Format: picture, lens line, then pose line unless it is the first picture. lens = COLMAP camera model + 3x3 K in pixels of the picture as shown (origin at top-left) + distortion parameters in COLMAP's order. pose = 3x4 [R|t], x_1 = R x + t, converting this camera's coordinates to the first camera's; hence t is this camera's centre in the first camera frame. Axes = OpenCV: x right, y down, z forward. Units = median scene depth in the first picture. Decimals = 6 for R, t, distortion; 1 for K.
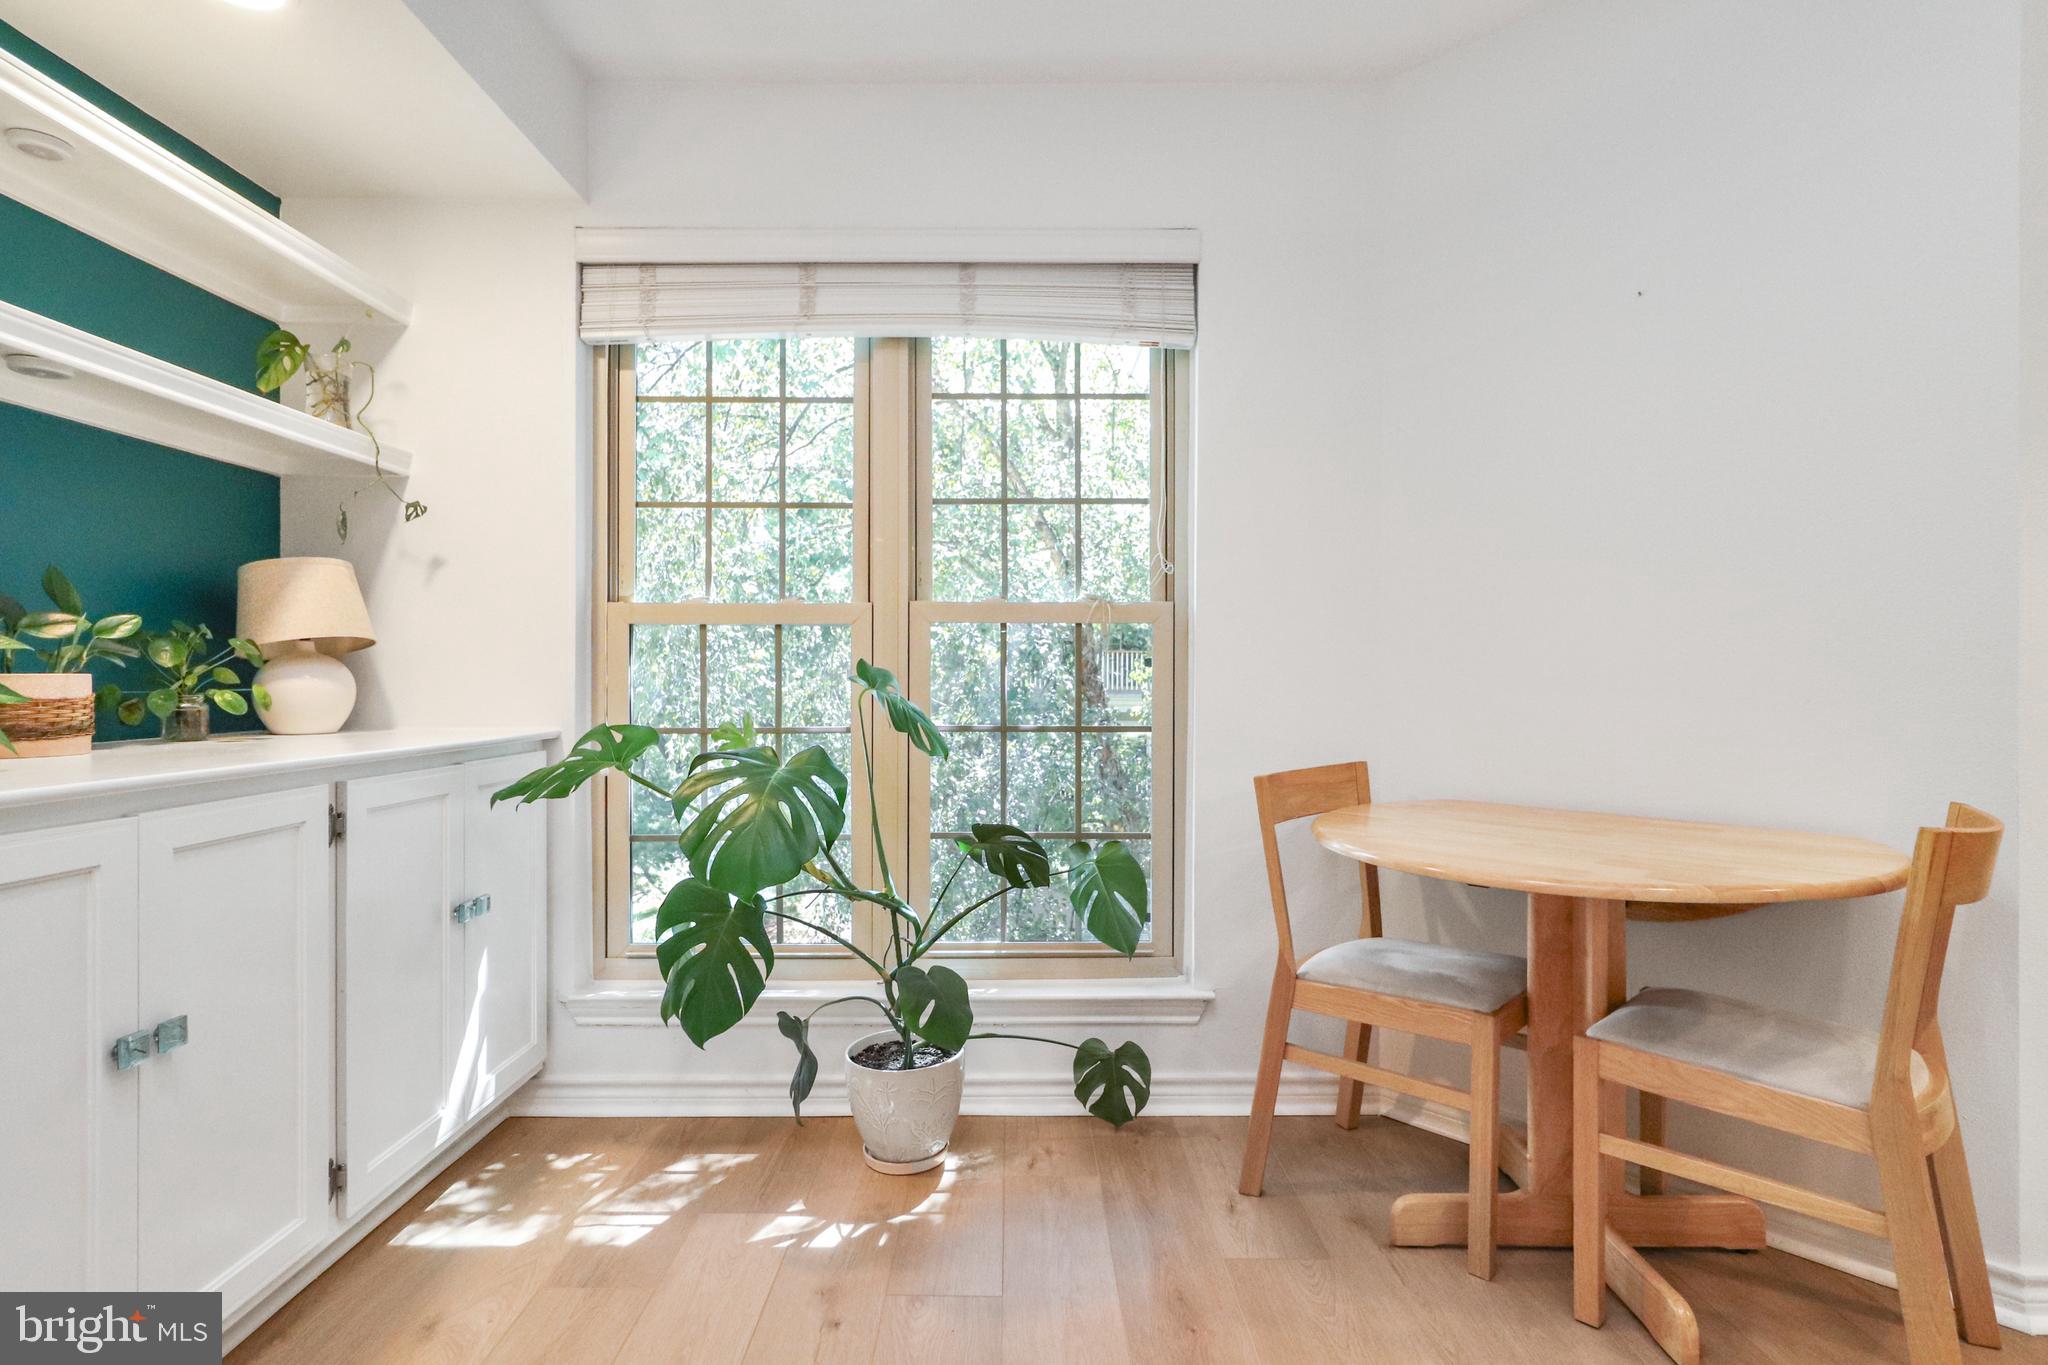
lens RADIAL K [[1035.3, 0, 1024.5], [0, 1035.3, 673.9], [0, 0, 1]] dist [0.005478, 0.000848]
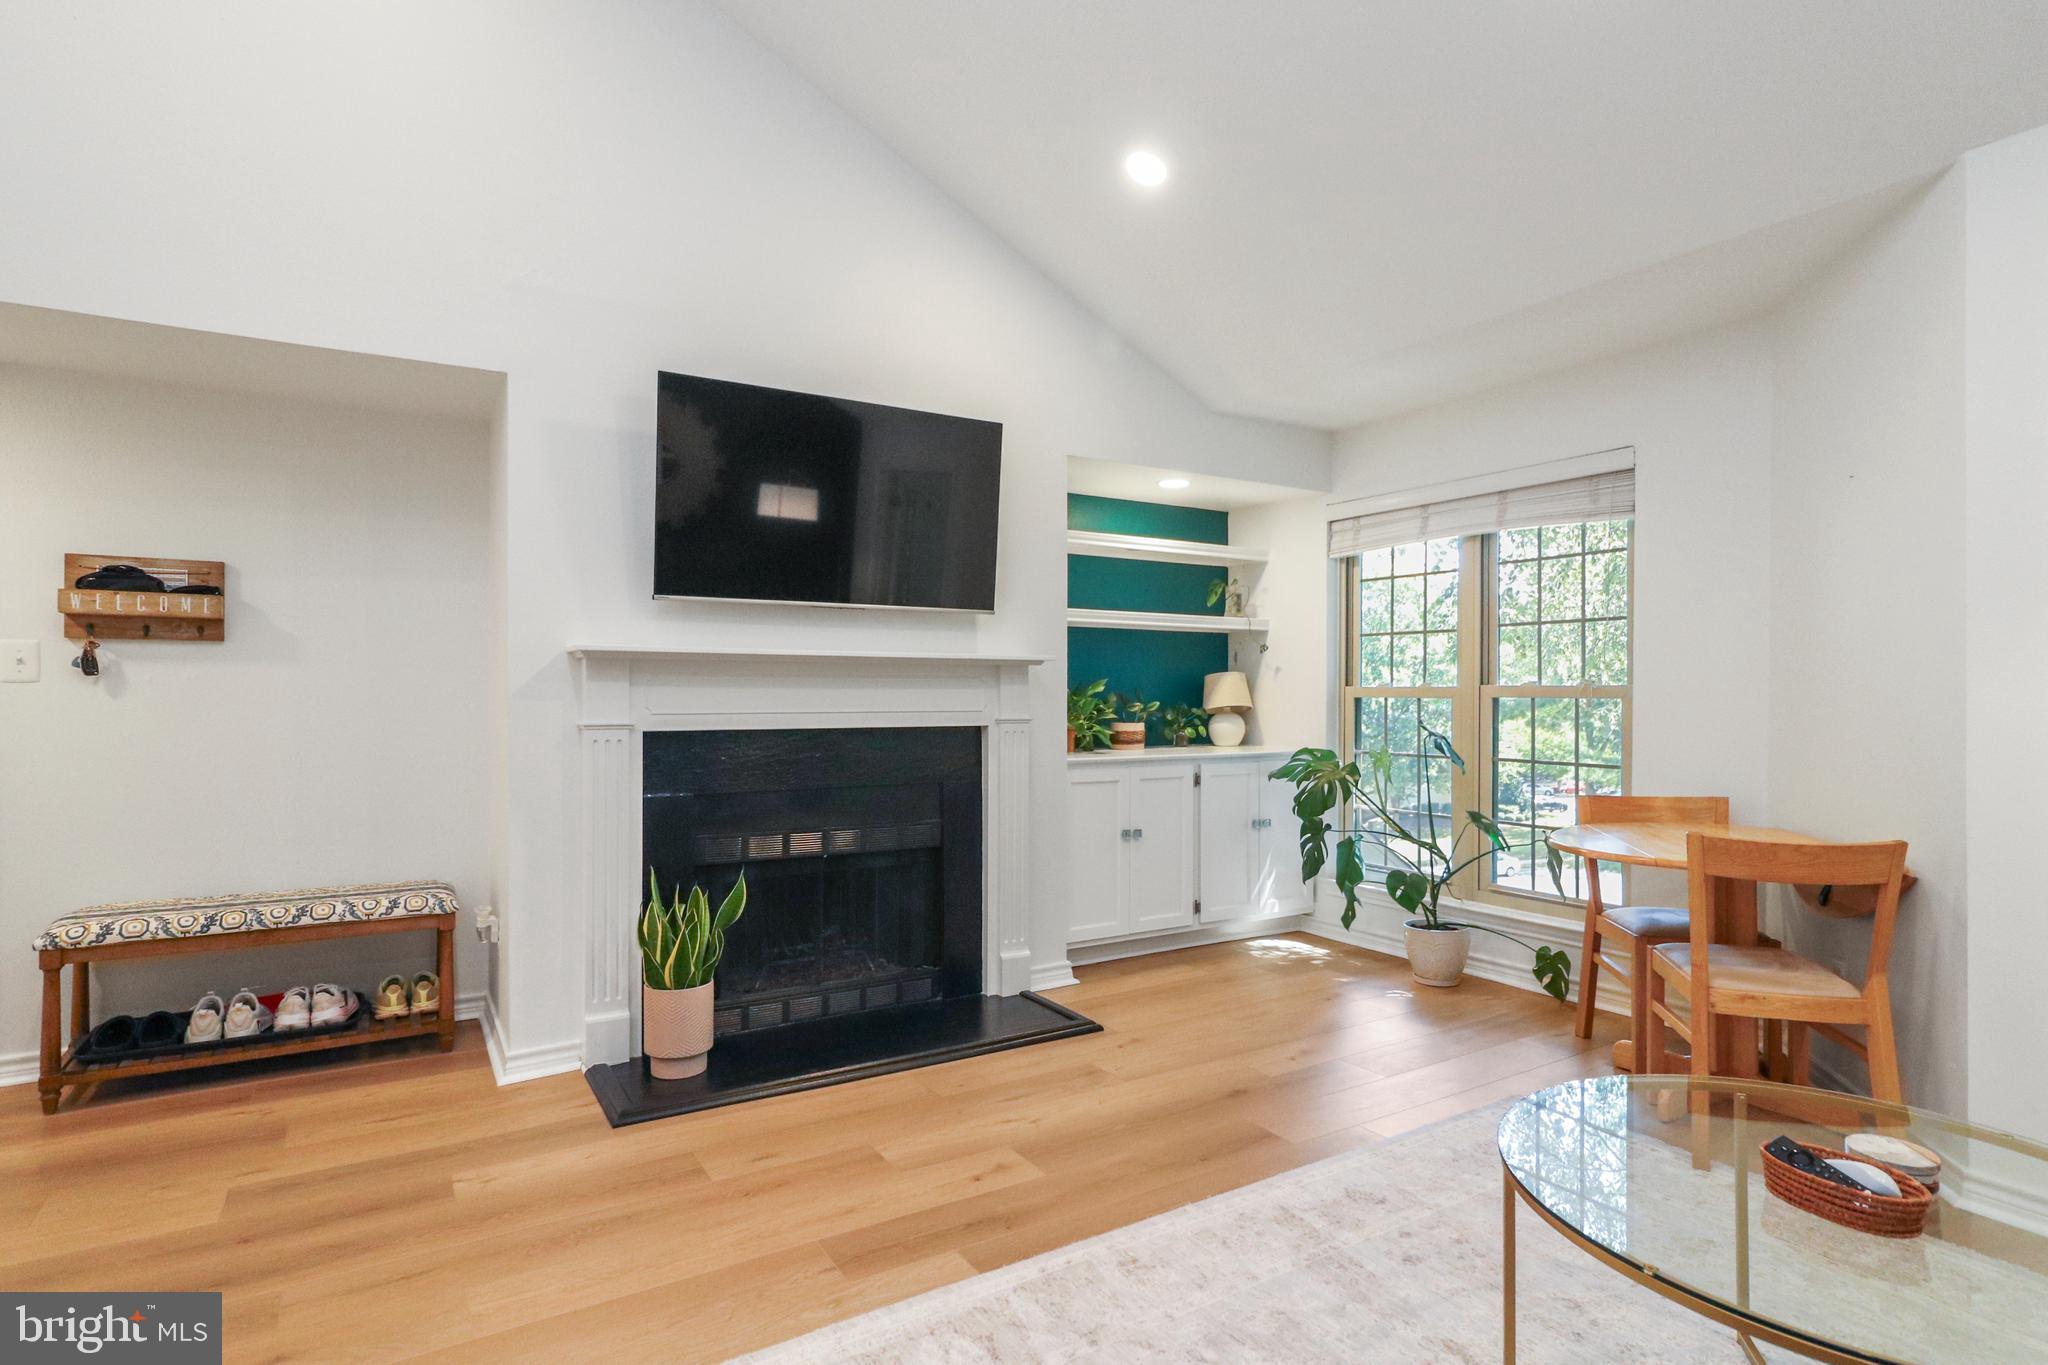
lens RADIAL K [[1035.3, 0, 1024.6], [0, 1035.3, 687.7], [0, 0, 1]] dist [0.005478, 0.000848]
pose [[0.520766, -0.002478, -0.853696, 1.078552], [-0.000519, 0.999995, -0.003219, -0.067190], [0.853699, 0.002120, 0.520762, -0.620510]]
